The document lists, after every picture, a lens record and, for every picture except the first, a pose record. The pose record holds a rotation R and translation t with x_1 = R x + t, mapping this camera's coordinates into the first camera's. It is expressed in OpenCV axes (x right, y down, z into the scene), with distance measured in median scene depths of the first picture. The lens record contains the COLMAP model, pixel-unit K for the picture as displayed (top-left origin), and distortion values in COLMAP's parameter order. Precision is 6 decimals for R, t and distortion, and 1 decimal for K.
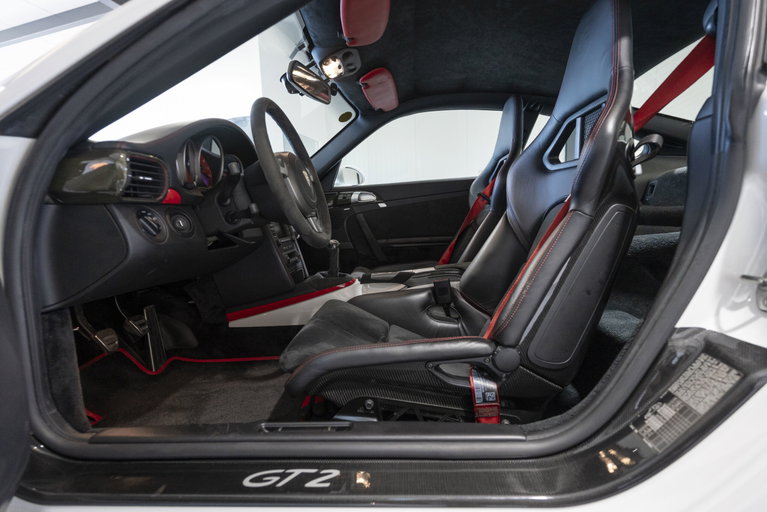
lens RADIAL K [[365.4, 0, 383.5], [0, 365.4, 256.0], [0, 0, 1]] dist [-0.001285, -0.000466]
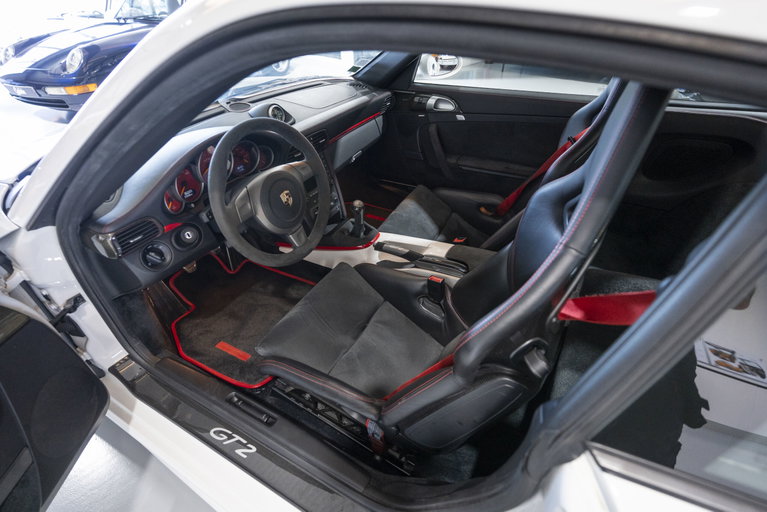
lens RADIAL K [[365.4, 0, 383.5], [0, 365.4, 256.0], [0, 0, 1]] dist [-0.001285, -0.000466]
pose [[0.904214, 0.270516, -0.330482, 0.223853], [-0.060108, 0.846724, 0.528626, -0.333081], [0.422829, -0.458127, 0.781880, 0.115837]]
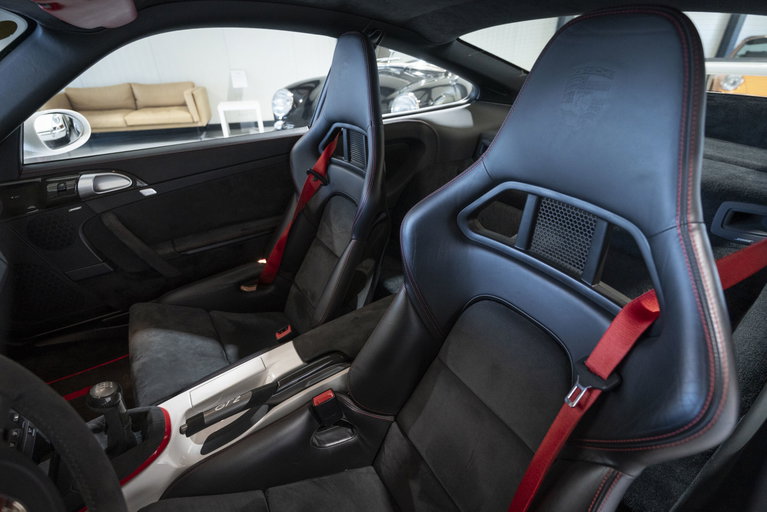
lens RADIAL K [[365.4, 0, 383.5], [0, 365.4, 256.0], [0, 0, 1]] dist [-0.001285, -0.000466]
pose [[0.823525, -0.260459, 0.503952, -0.015241], [0.051098, 0.918813, 0.391372, -0.278508], [-0.564974, -0.296554, 0.769974, 0.324623]]
